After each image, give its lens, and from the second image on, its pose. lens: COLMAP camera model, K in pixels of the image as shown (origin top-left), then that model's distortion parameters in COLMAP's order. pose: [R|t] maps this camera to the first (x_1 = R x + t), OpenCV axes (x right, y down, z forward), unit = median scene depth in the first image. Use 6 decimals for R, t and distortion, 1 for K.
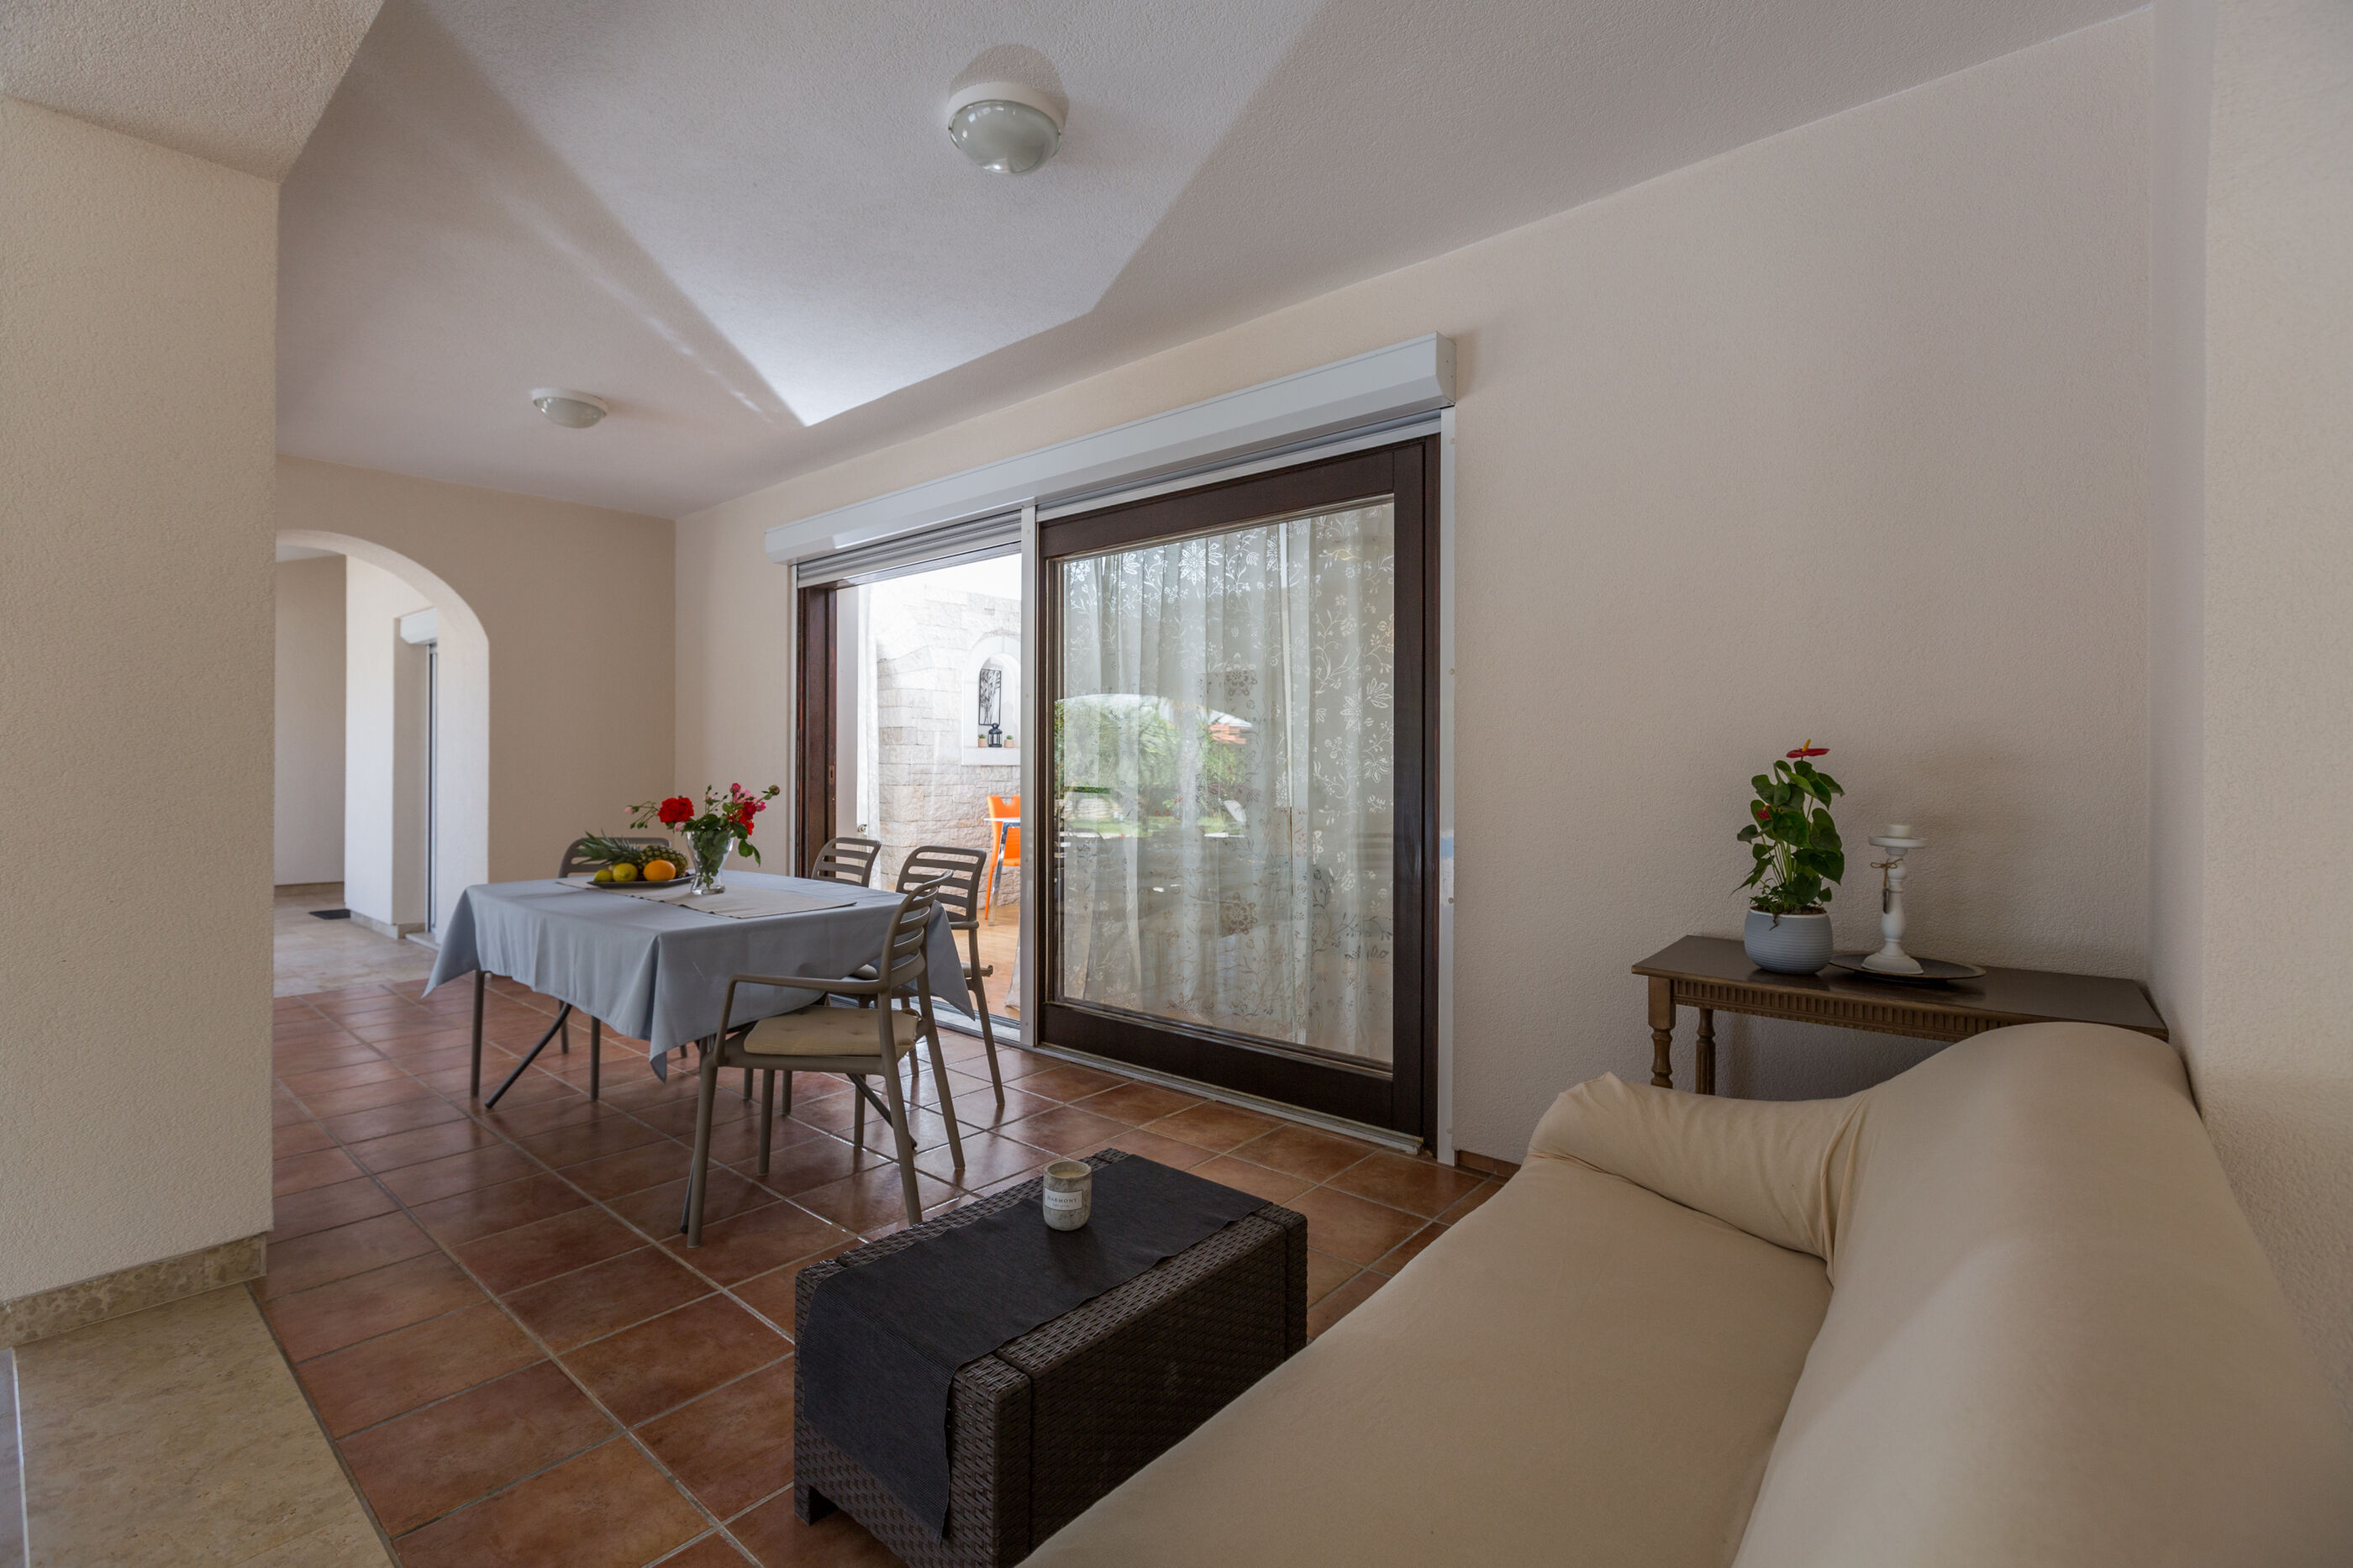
lens RADIAL K [[1082.8, 0, 1171.4], [0, 1082.8, 761.0], [0, 0, 1]] dist [0.009556, -0.002867]
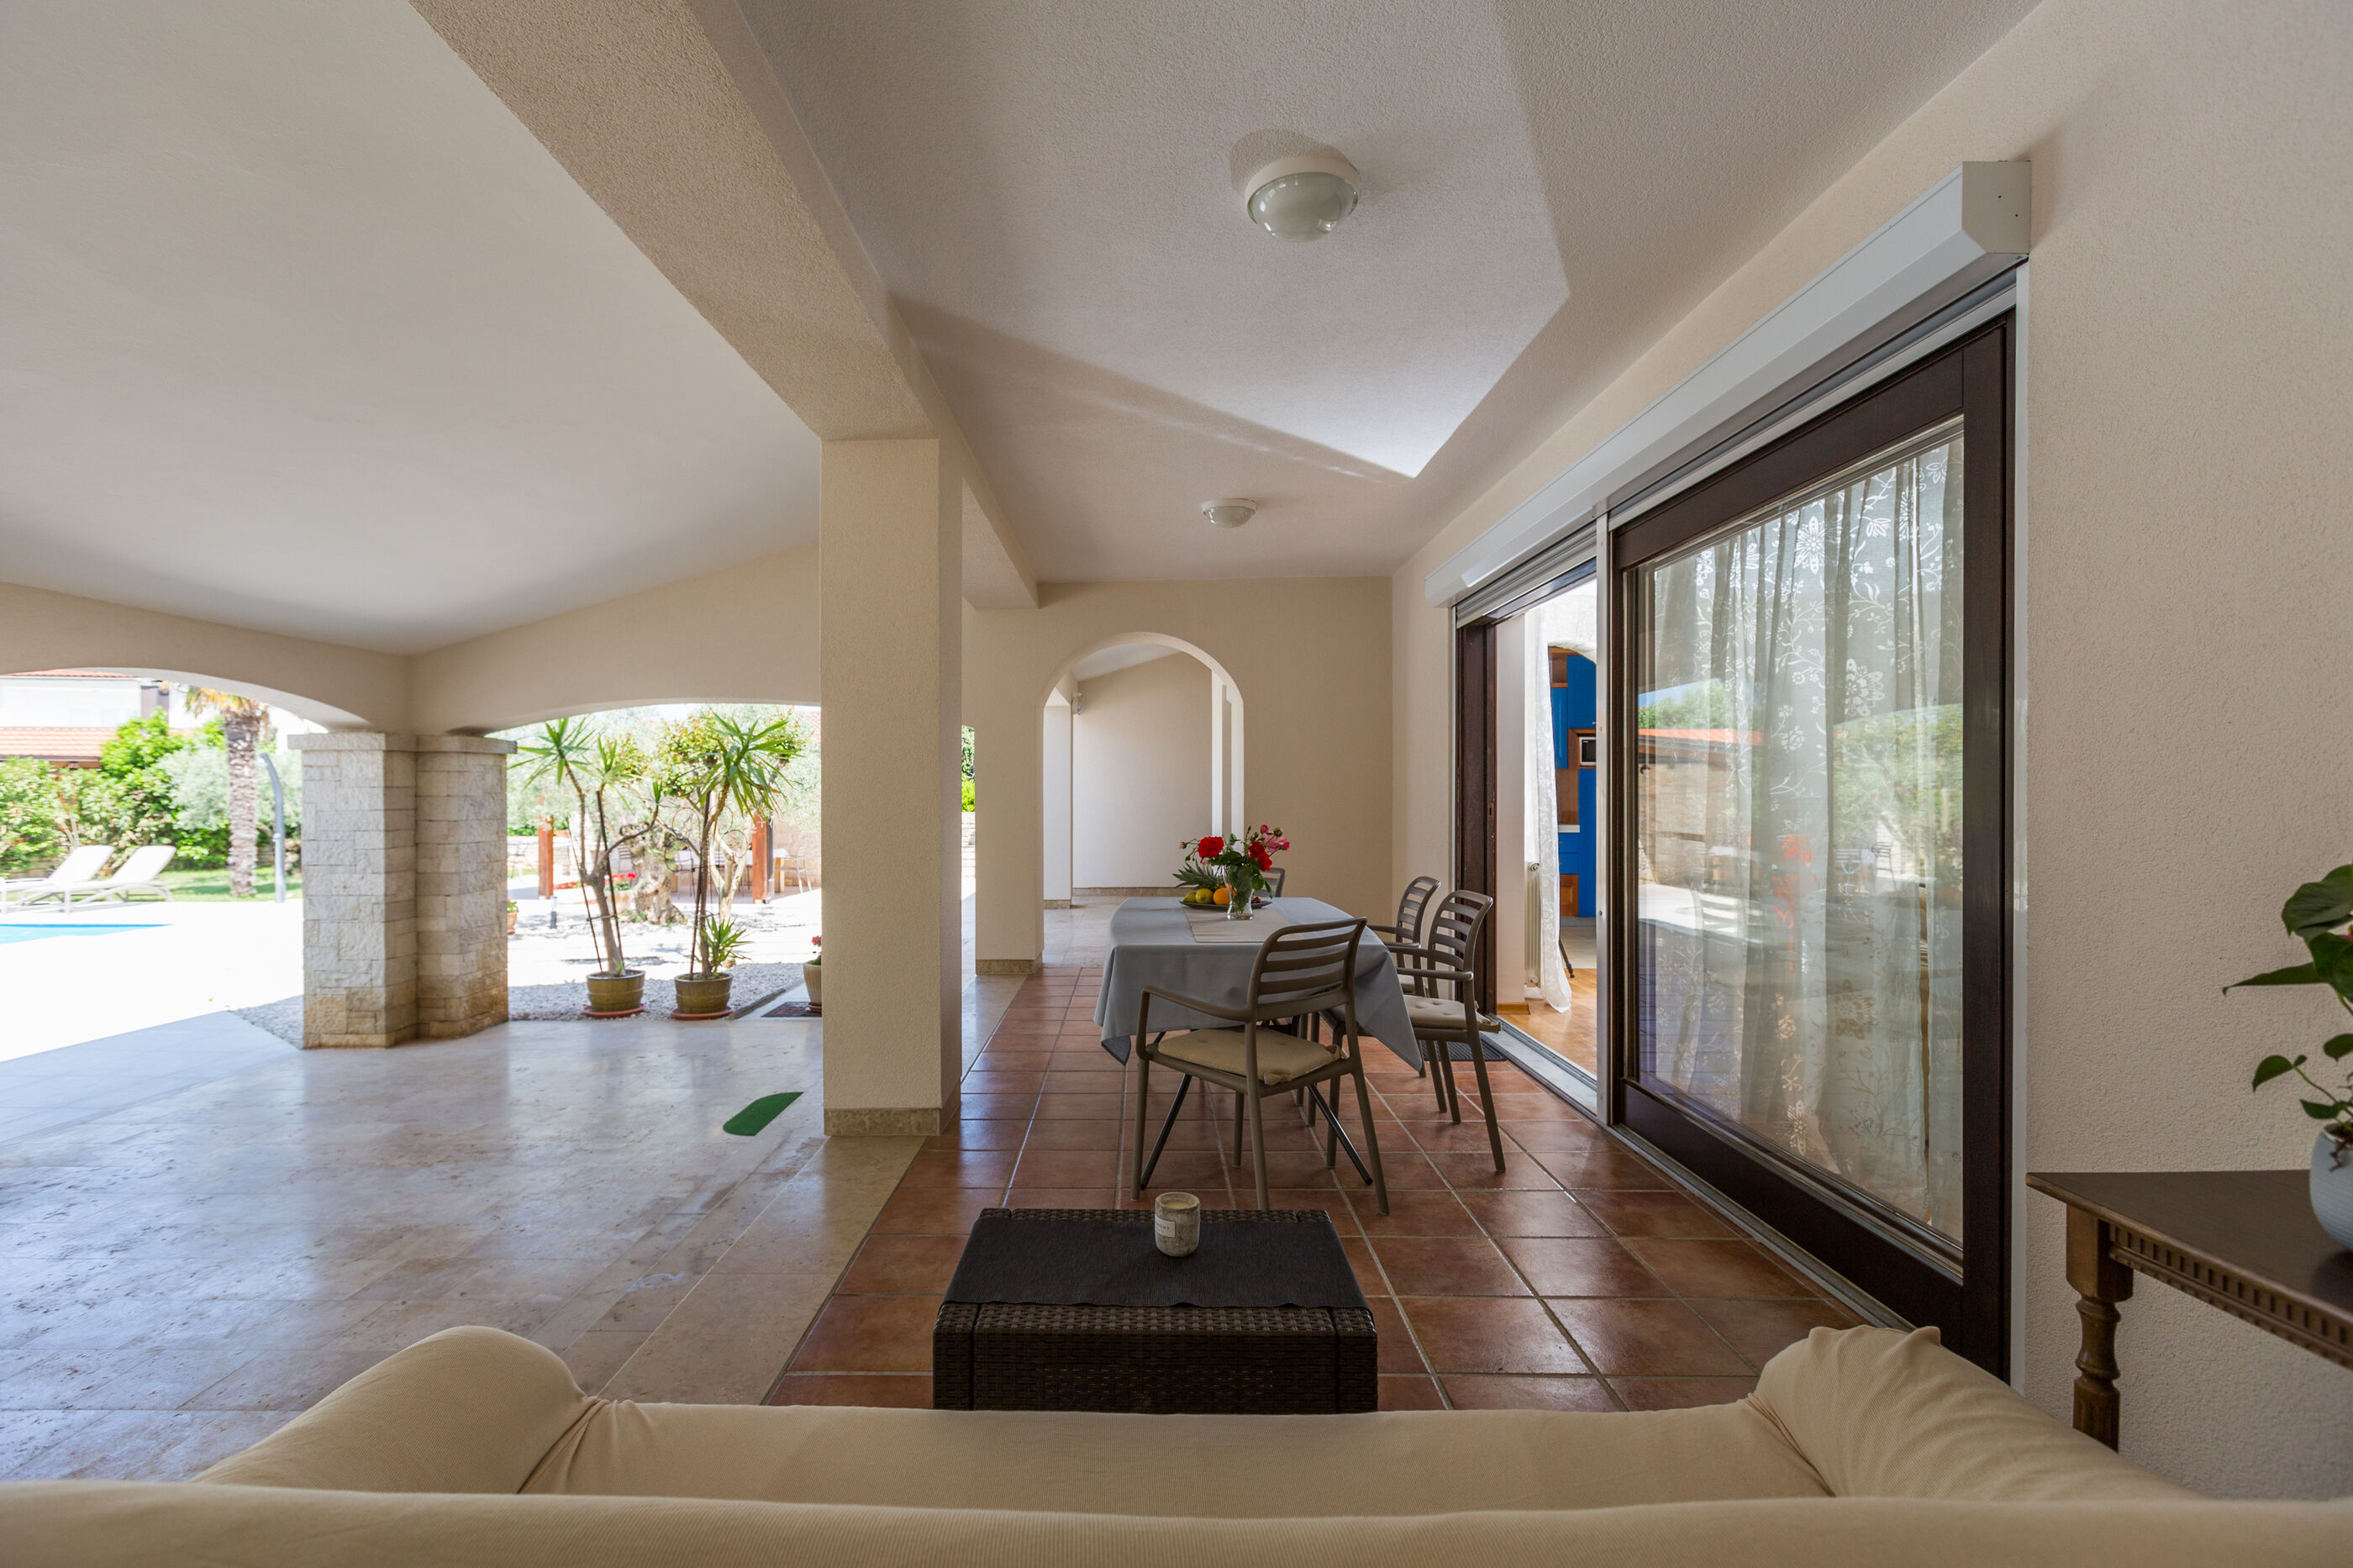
lens RADIAL K [[1082.8, 0, 1087.6], [0, 1082.8, 790.8], [0, 0, 1]] dist [0.009556, -0.002867]
pose [[0.617121, -0.005675, -0.786847, 0.376653], [0.011825, 0.999928, 0.002062, -0.019599], [0.786779, -0.010577, 0.617144, 0.146734]]
